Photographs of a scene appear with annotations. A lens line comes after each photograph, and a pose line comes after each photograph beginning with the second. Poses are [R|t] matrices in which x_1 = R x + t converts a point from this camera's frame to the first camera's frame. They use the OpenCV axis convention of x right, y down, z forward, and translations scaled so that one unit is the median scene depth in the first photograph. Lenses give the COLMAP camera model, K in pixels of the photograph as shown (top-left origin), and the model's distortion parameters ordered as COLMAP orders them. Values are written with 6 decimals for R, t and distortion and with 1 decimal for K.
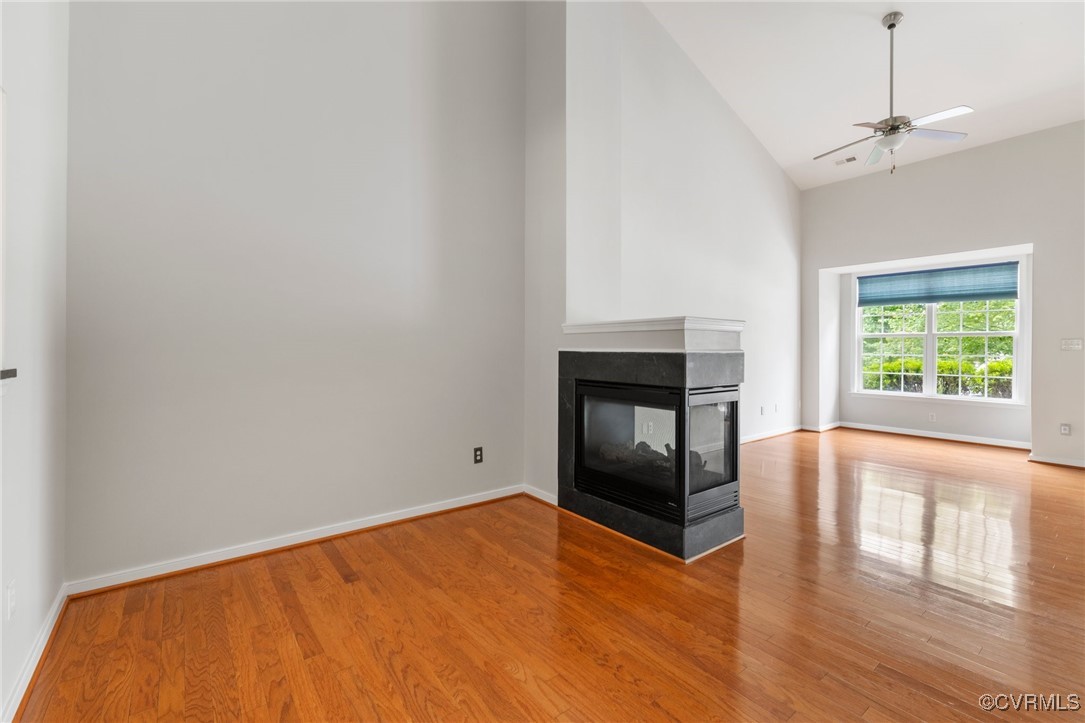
lens RADIAL K [[471.8, 0, 540.6], [0, 471.8, 348.4], [0, 0, 1]] dist [-0.000936, 0.000558]
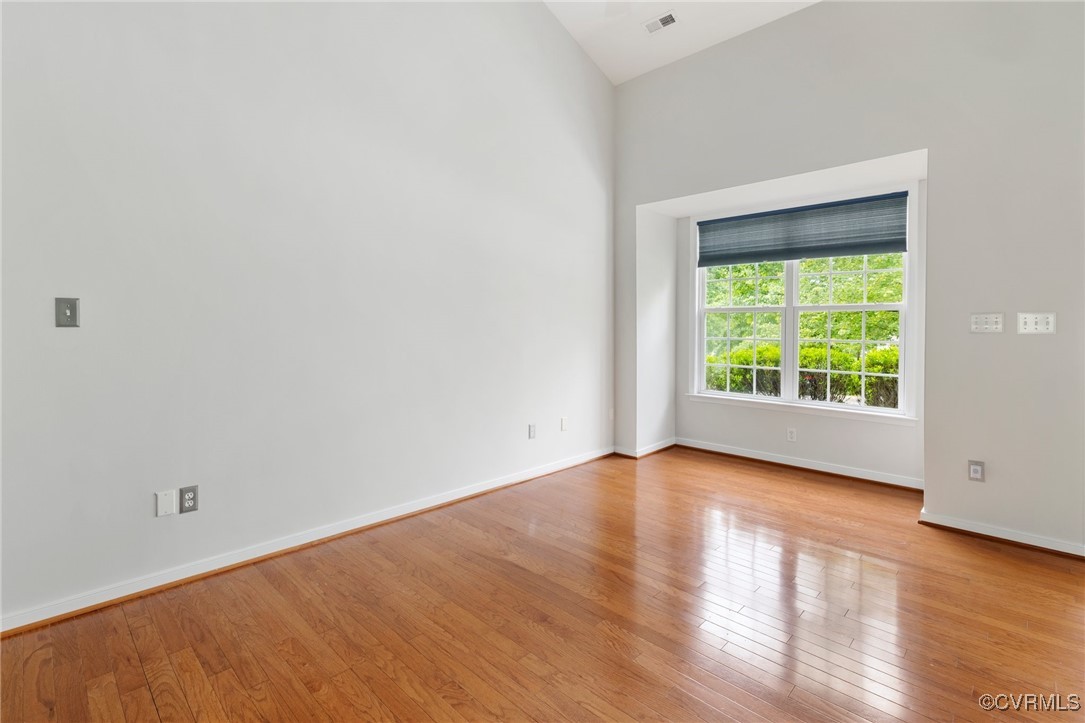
lens RADIAL K [[496.8, 0, 541.7], [0, 496.8, 327.8], [0, 0, 1]] dist [-0.004295, 0.000798]
pose [[0.989023, 0.004470, 0.147695, 0.394556], [-0.004193, 0.999989, -0.002186, 0.000737], [-0.147703, 0.001543, 0.989031, 0.380084]]
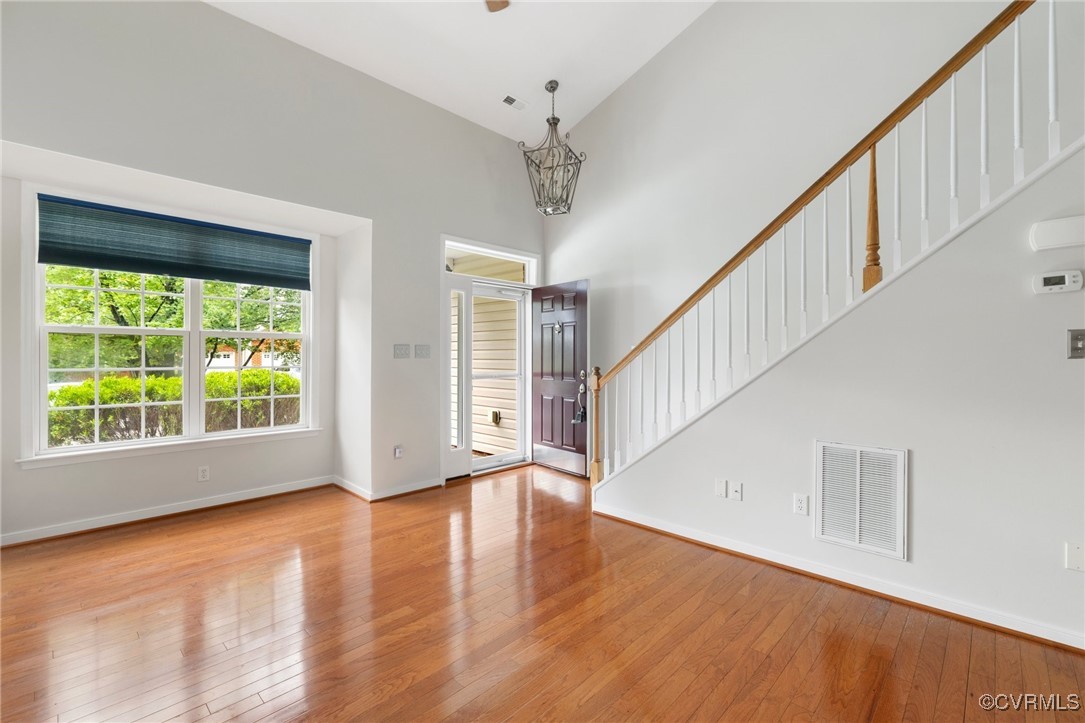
lens RADIAL K [[471.8, 0, 541.7], [0, 471.8, 353.8], [0, 0, 1]] dist [-0.000936, 0.000558]
pose [[-0.144250, -0.001799, 0.989540, 0.194492], [0.000370, 0.999998, 0.001872, -0.004535], [-0.989541, 0.000636, -0.144249, 0.678821]]
